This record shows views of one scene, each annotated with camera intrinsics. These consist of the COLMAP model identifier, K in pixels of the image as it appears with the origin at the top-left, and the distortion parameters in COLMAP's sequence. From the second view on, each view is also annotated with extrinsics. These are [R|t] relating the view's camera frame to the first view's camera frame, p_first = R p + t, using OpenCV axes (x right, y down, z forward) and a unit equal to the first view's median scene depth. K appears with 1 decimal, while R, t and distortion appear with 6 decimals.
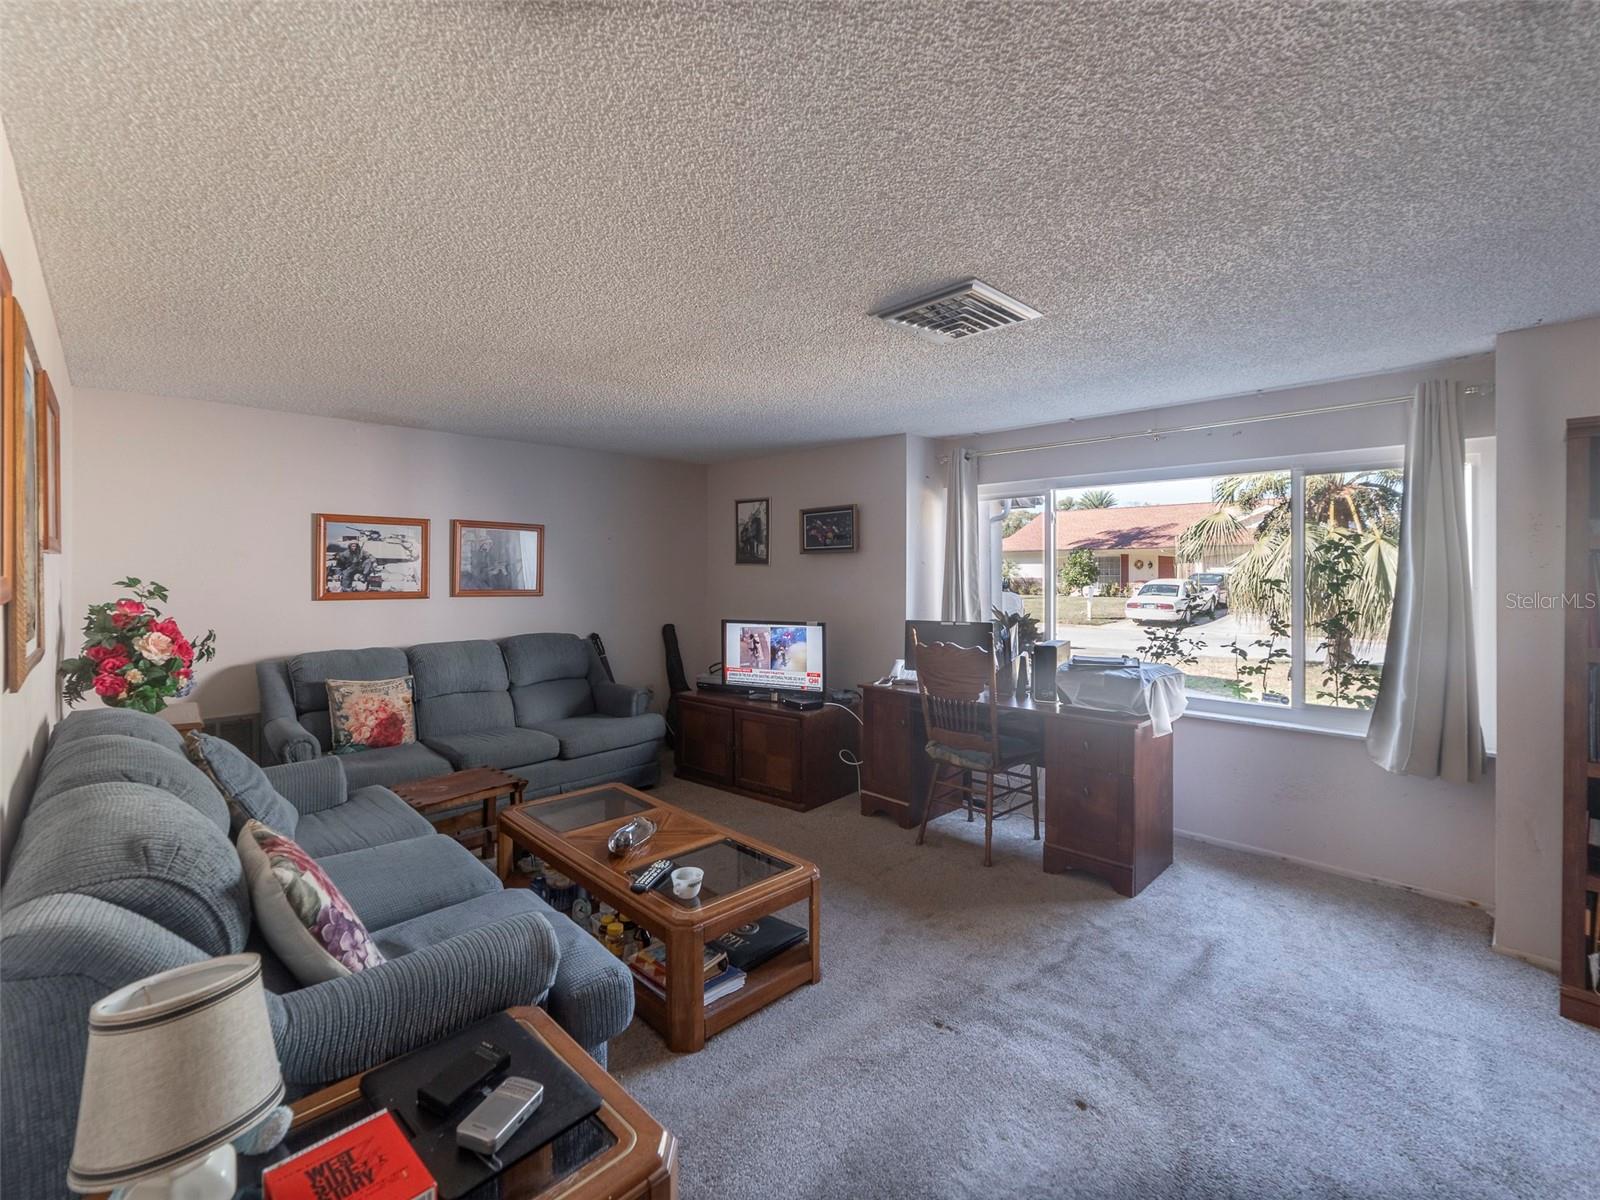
lens RADIAL K [[712.6, 0, 800.3], [0, 712.6, 571.1], [0, 0, 1]] dist [-0.023056, 0.000121]
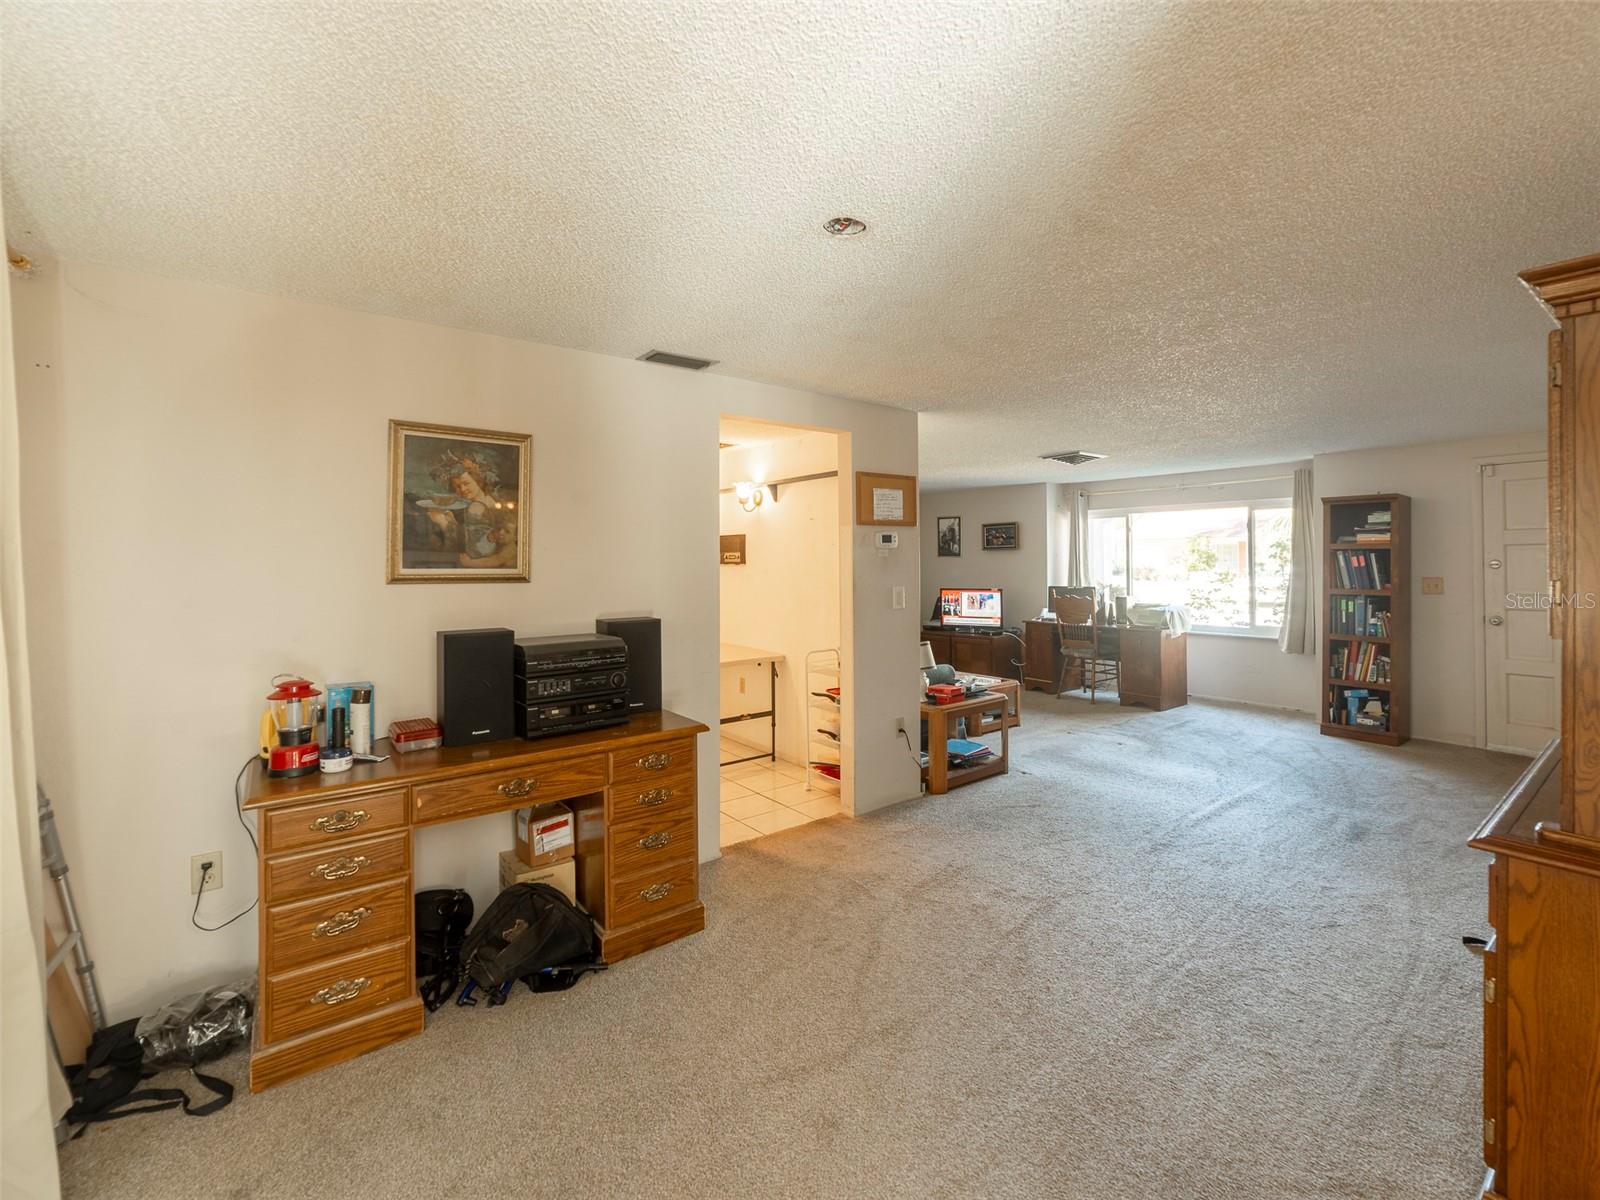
lens RADIAL K [[710.1, 0, 863.5], [0, 710.1, 552.9], [0, 0, 1]] dist [-0.018314, 0.000060]
pose [[0.996877, -0.007605, -0.078601, -0.187668], [0.006794, 0.999921, -0.010590, -0.002631], [0.078675, 0.010023, 0.996850, -0.888500]]
